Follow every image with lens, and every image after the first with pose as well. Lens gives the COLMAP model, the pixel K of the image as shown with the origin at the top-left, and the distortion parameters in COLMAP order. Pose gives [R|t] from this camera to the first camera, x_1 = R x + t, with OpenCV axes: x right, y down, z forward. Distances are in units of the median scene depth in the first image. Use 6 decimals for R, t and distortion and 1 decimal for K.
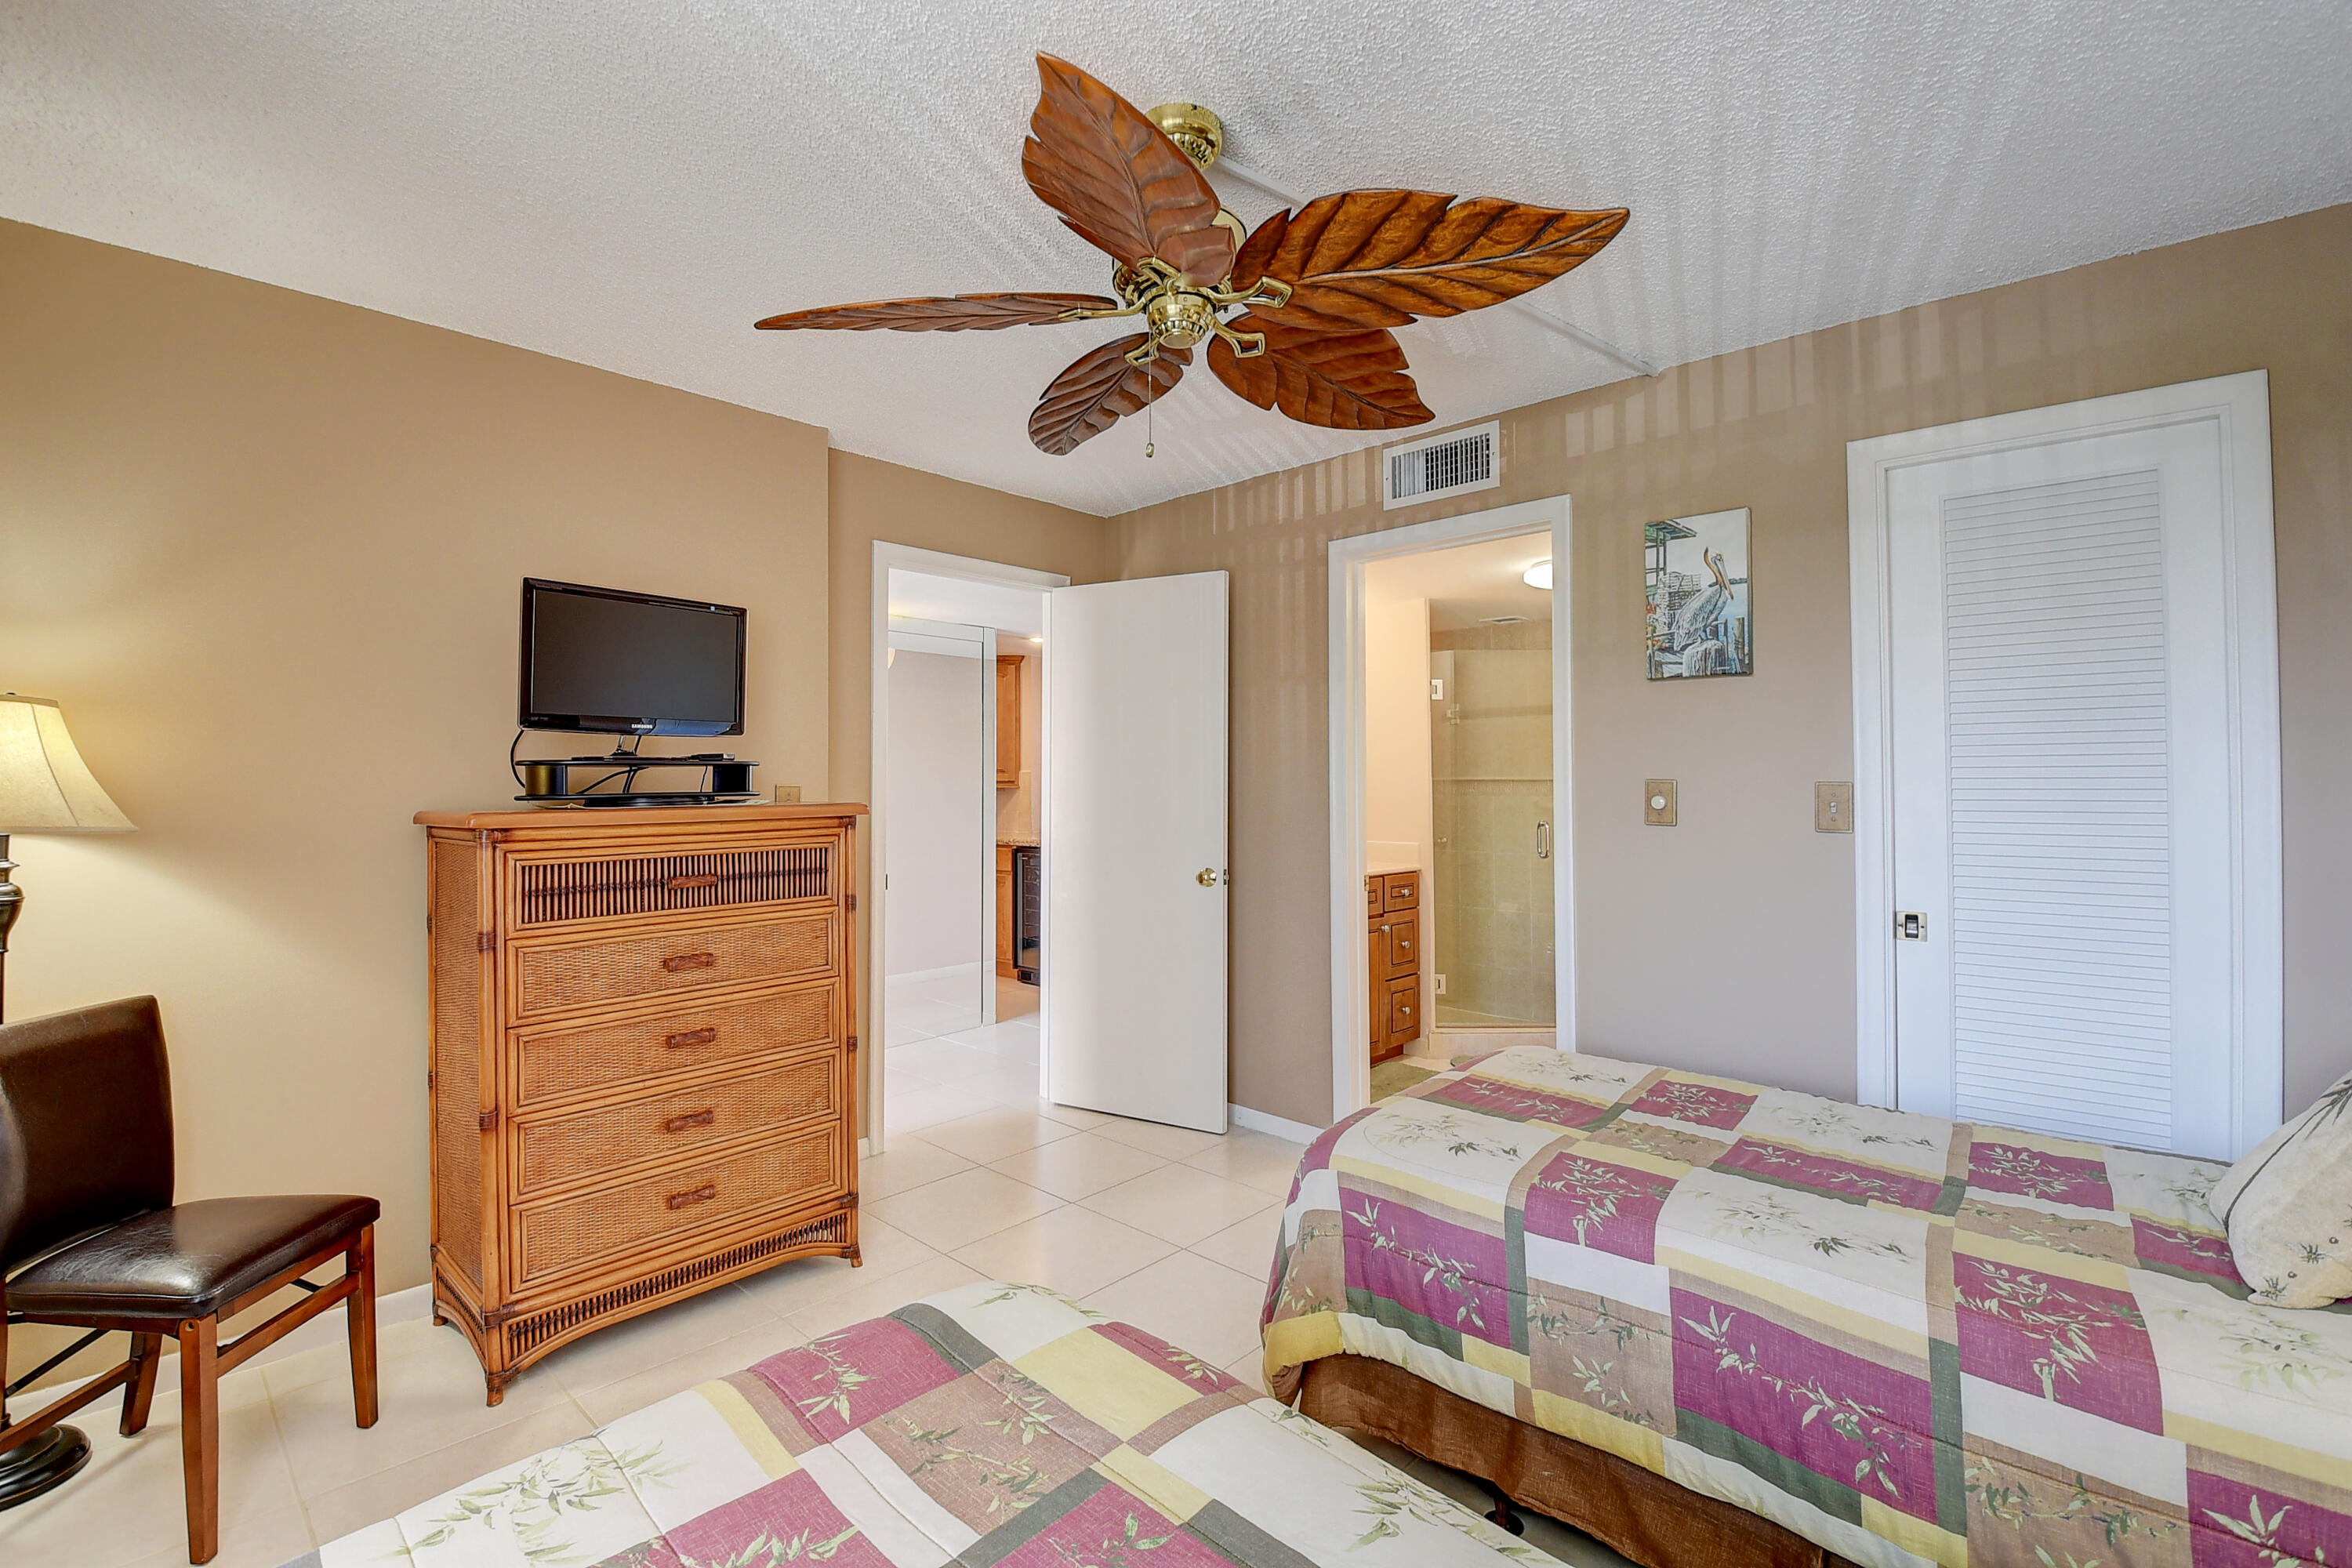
lens RADIAL K [[1028.4, 0, 1177.4], [0, 1028.4, 782.4], [0, 0, 1]] dist [0.005806, -0.015698]
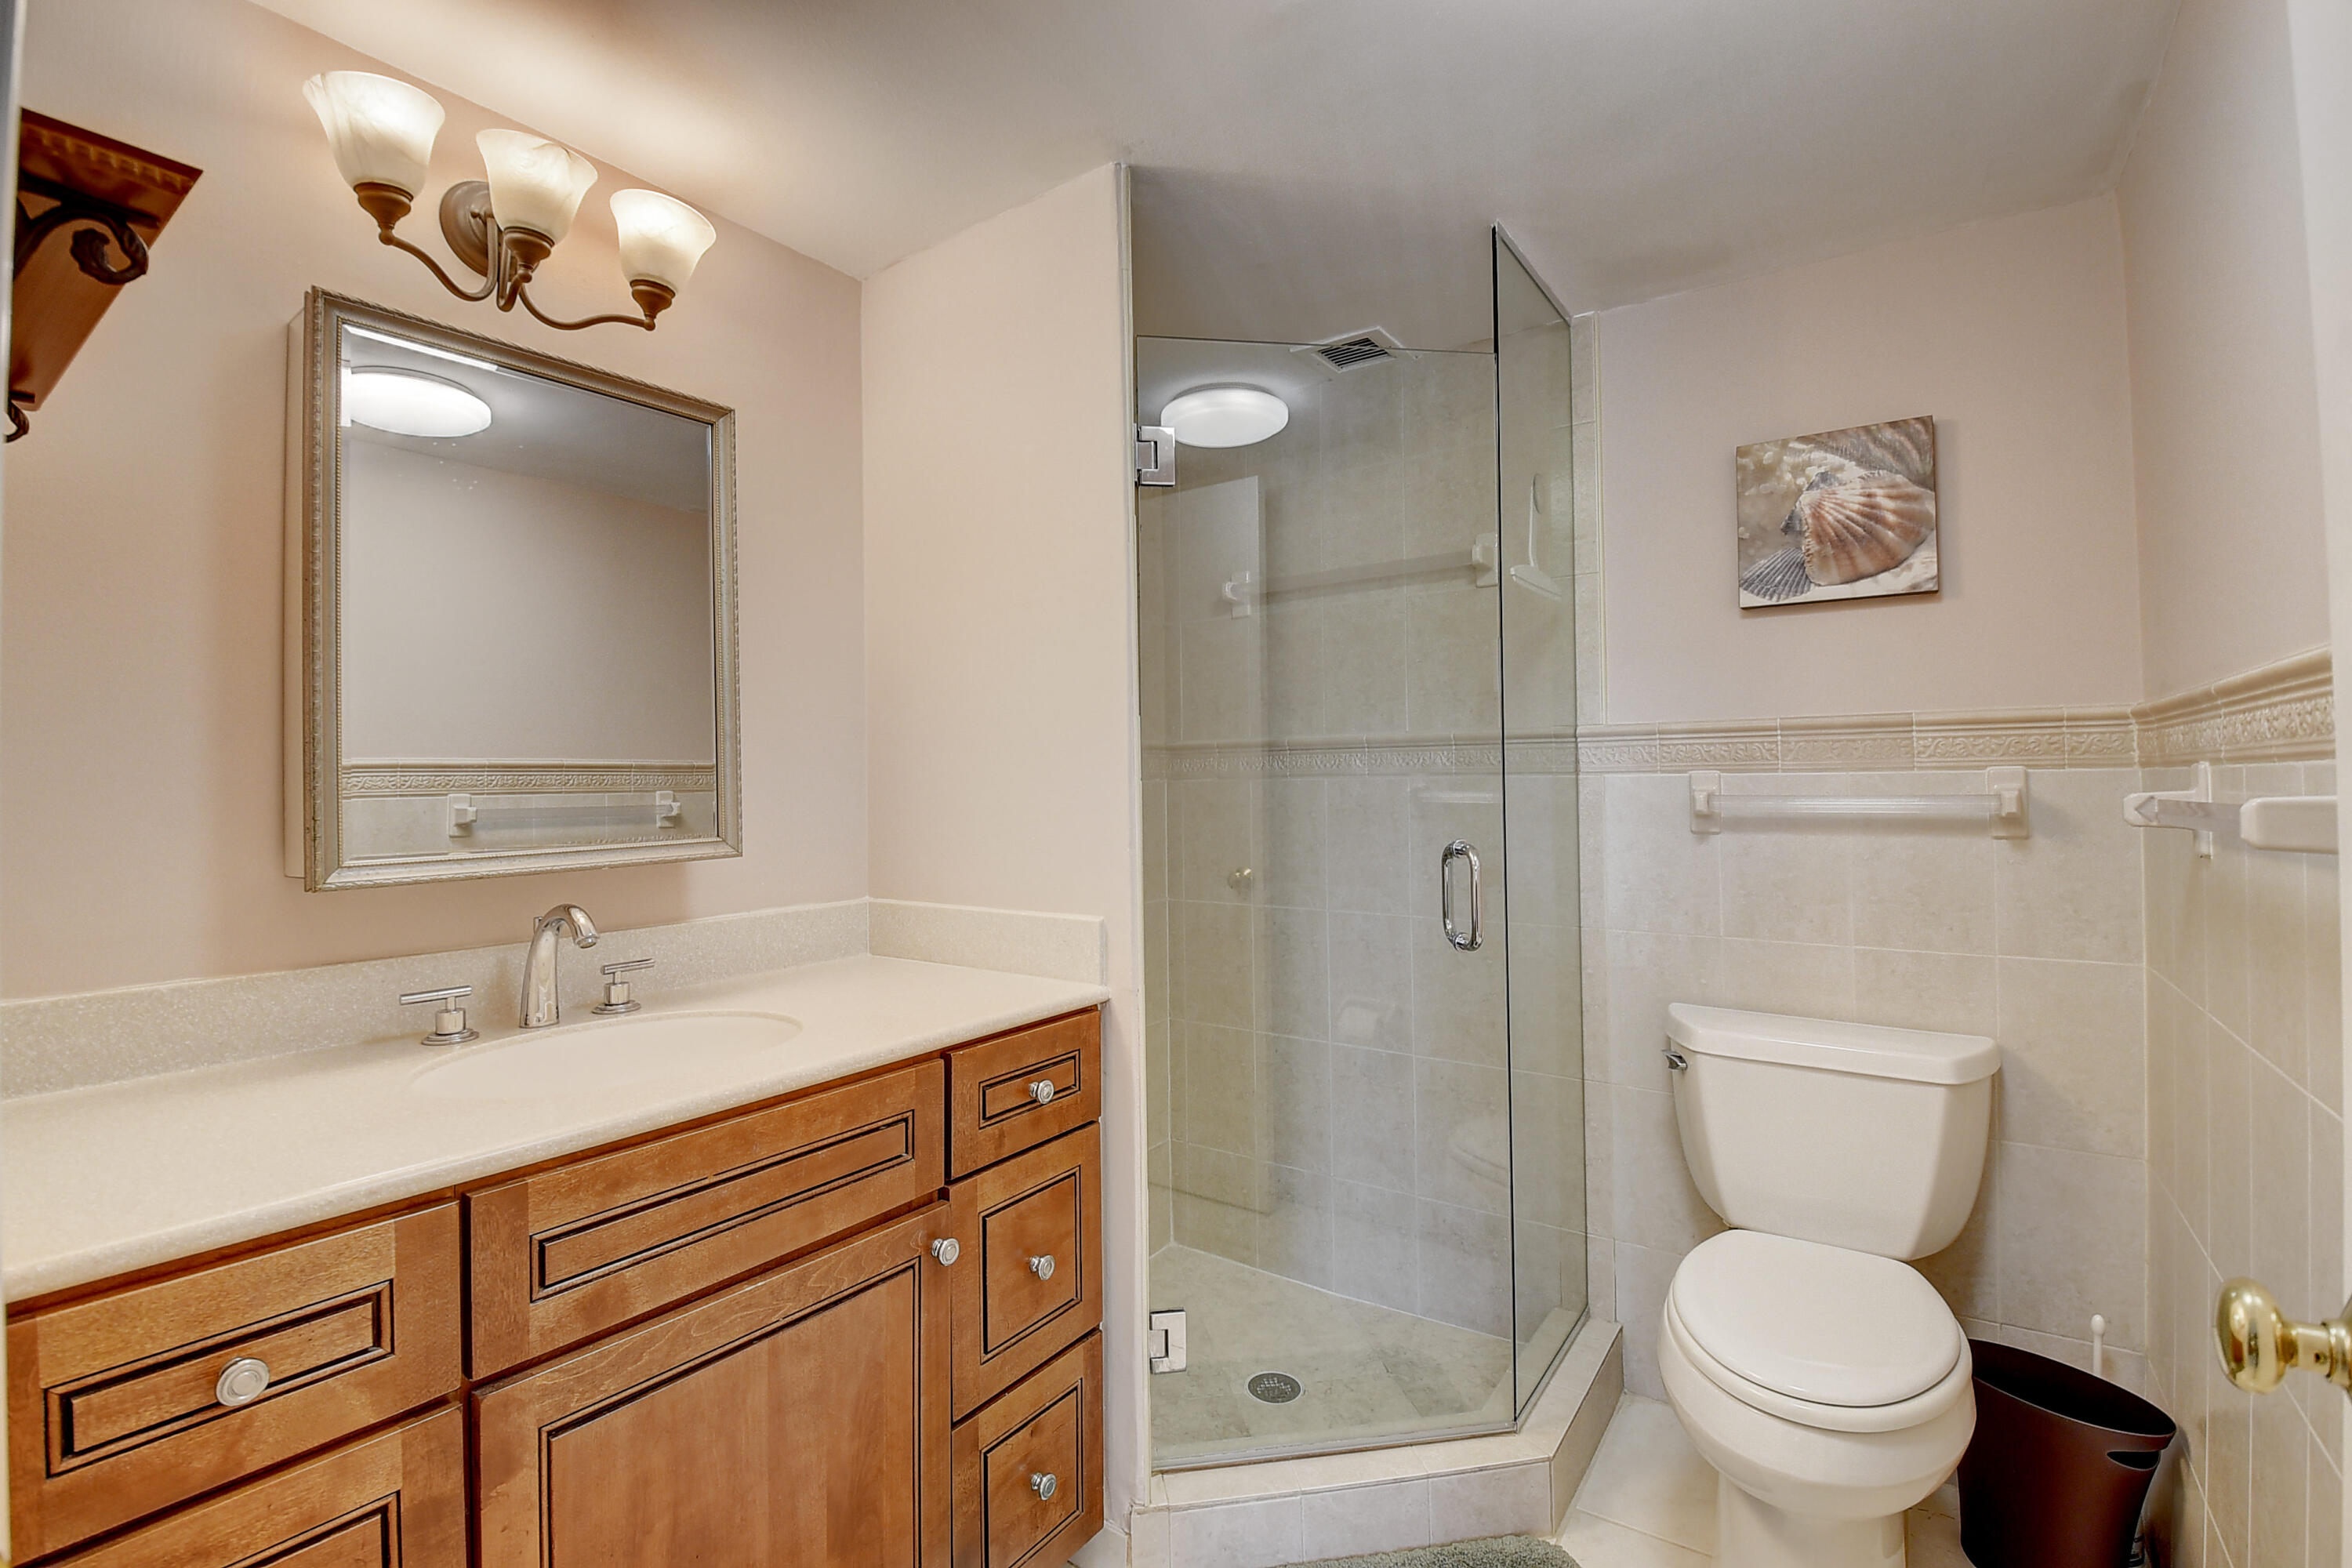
lens RADIAL K [[1028.4, 0, 1173.9], [0, 1028.4, 779.6], [0, 0, 1]] dist [0.005806, -0.015698]
pose [[0.988693, -0.002775, 0.149928, 0.211780], [0.002439, 0.999994, 0.002429, 0.014470], [-0.149934, -0.002036, 0.988694, 0.686732]]
